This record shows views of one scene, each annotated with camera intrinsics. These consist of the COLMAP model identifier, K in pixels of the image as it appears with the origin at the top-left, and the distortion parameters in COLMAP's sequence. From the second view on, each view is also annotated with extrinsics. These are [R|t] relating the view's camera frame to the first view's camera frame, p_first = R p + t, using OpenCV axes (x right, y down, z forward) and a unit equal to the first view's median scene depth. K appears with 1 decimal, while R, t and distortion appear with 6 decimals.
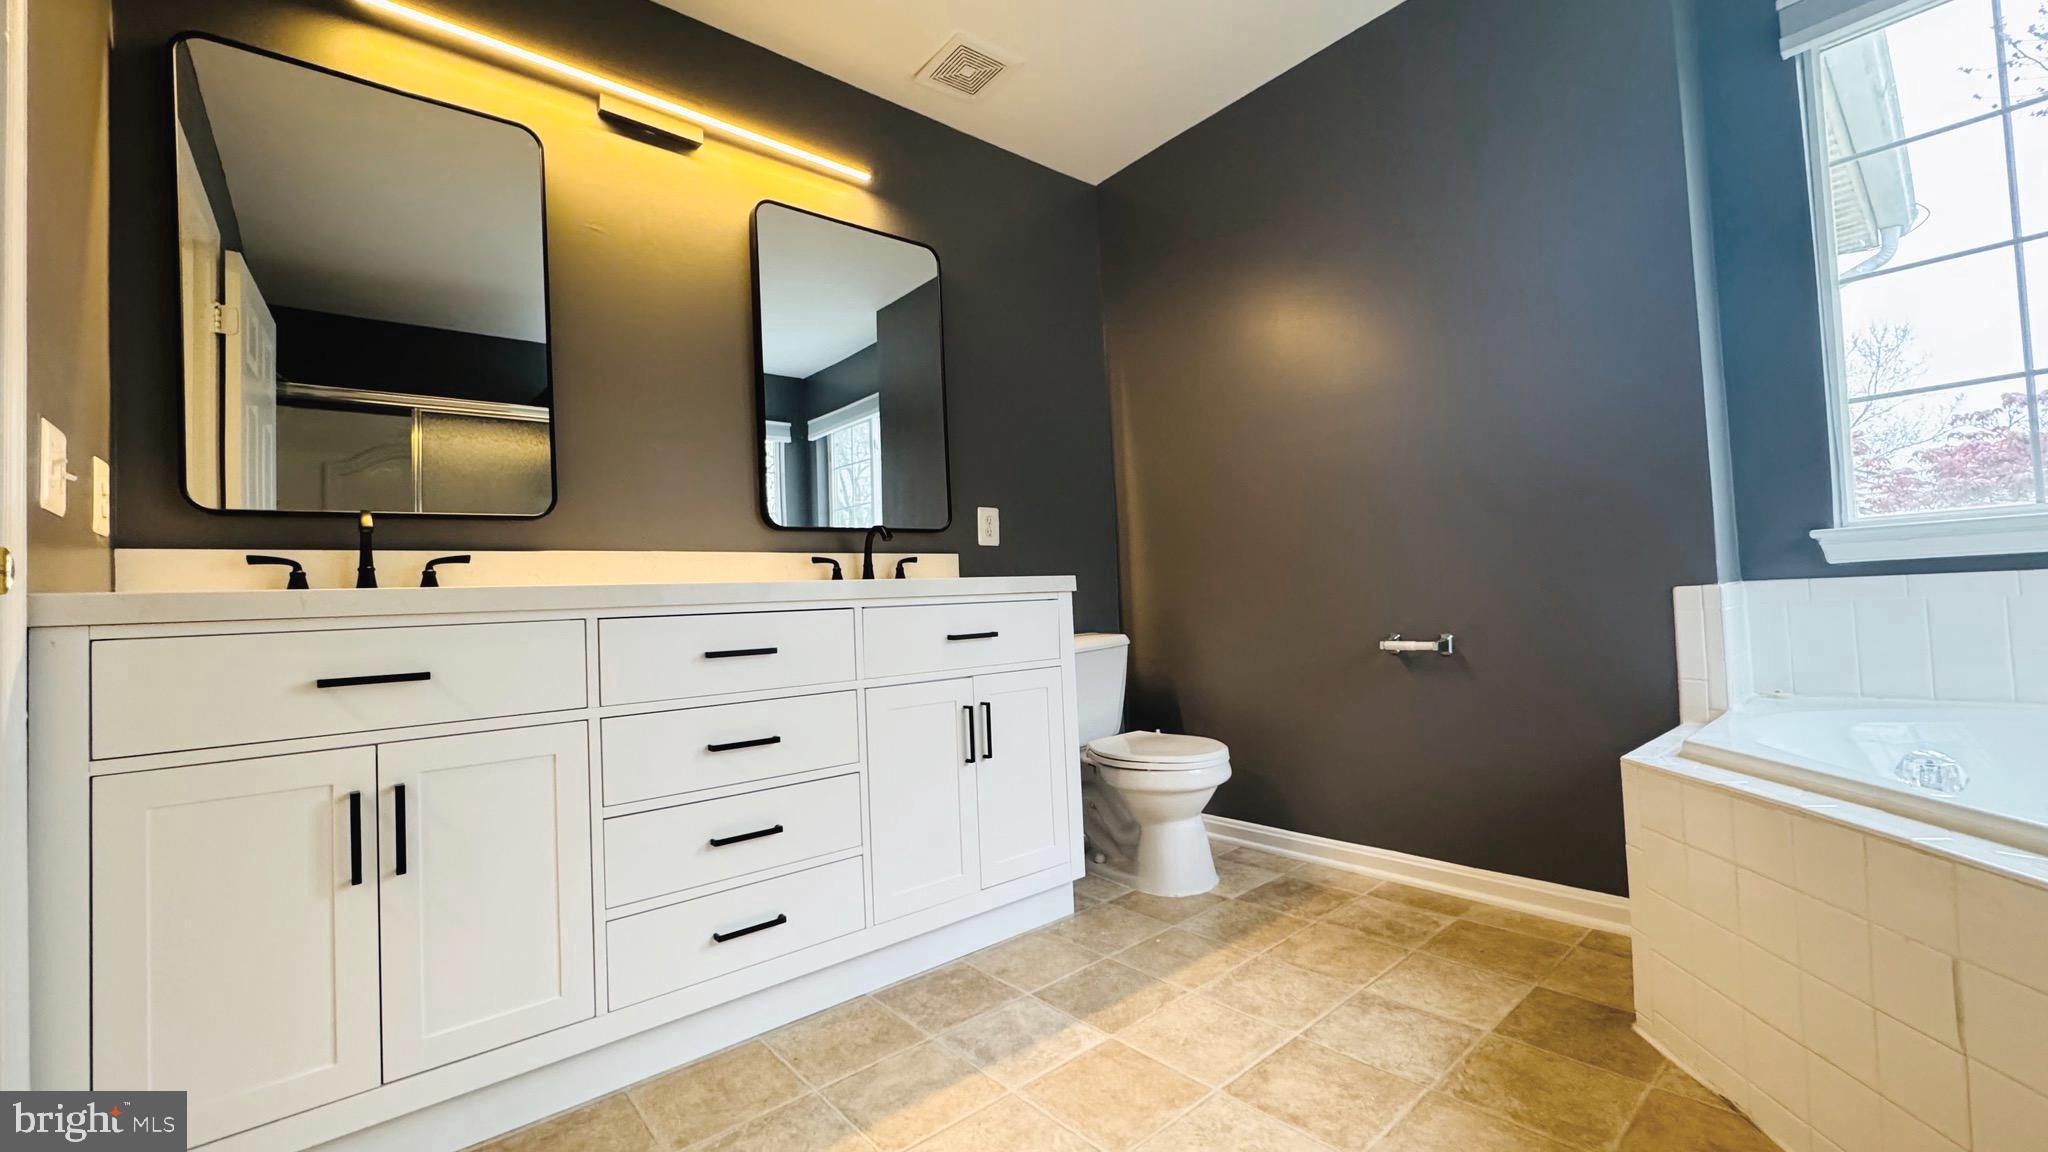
lens RADIAL K [[809.9, 0, 1018.3], [0, 809.9, 574.0], [0, 0, 1]] dist [-0.009799, -0.000435]
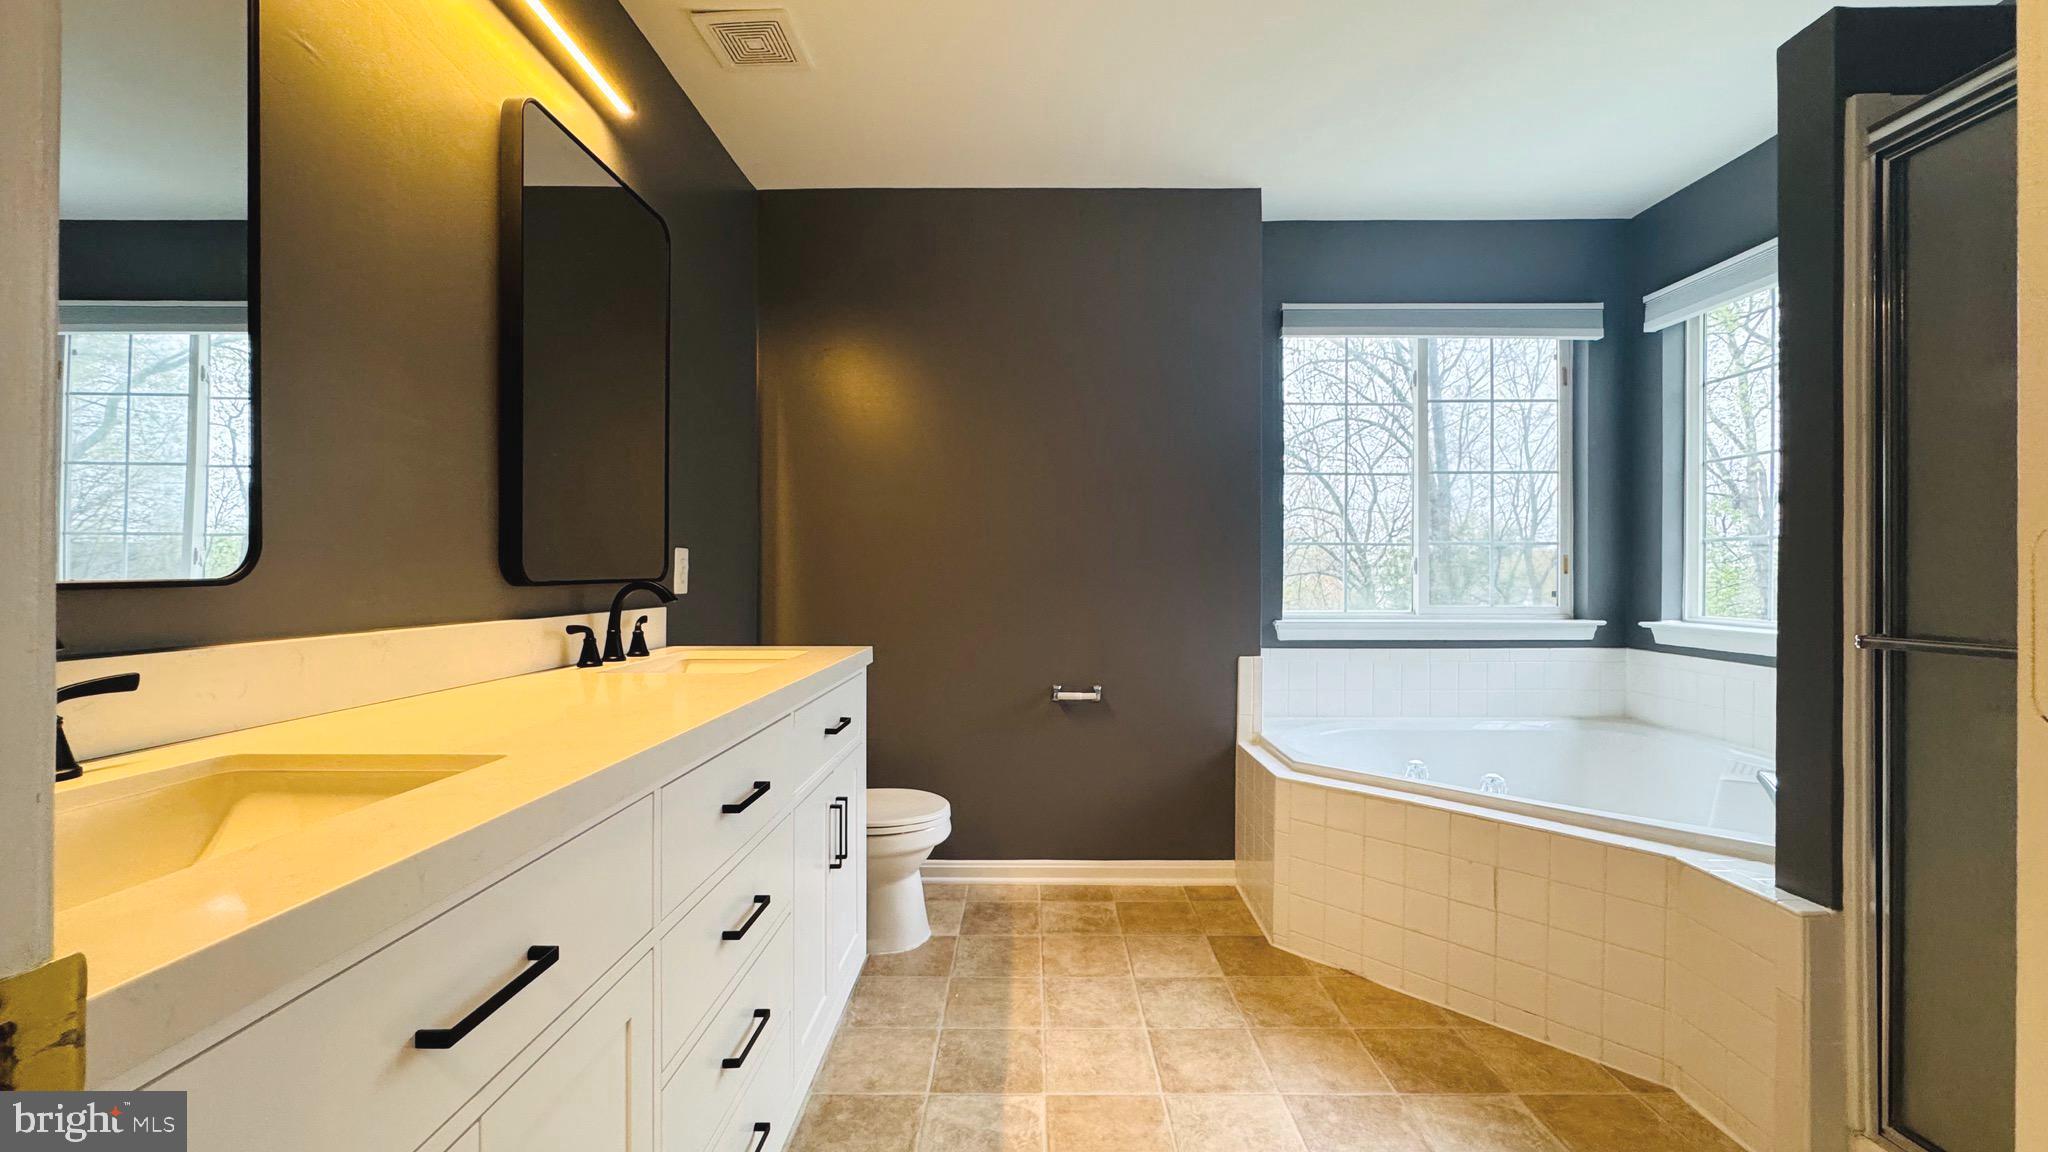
lens RADIAL K [[809.9, 0, 1022.4], [0, 809.9, 575.1], [0, 0, 1]] dist [-0.009799, -0.000435]
pose [[0.651990, 0.046896, 0.756776, -0.629109], [-0.059200, 0.998187, -0.010853, -0.095315], [-0.755913, -0.037725, 0.653584, 0.275557]]
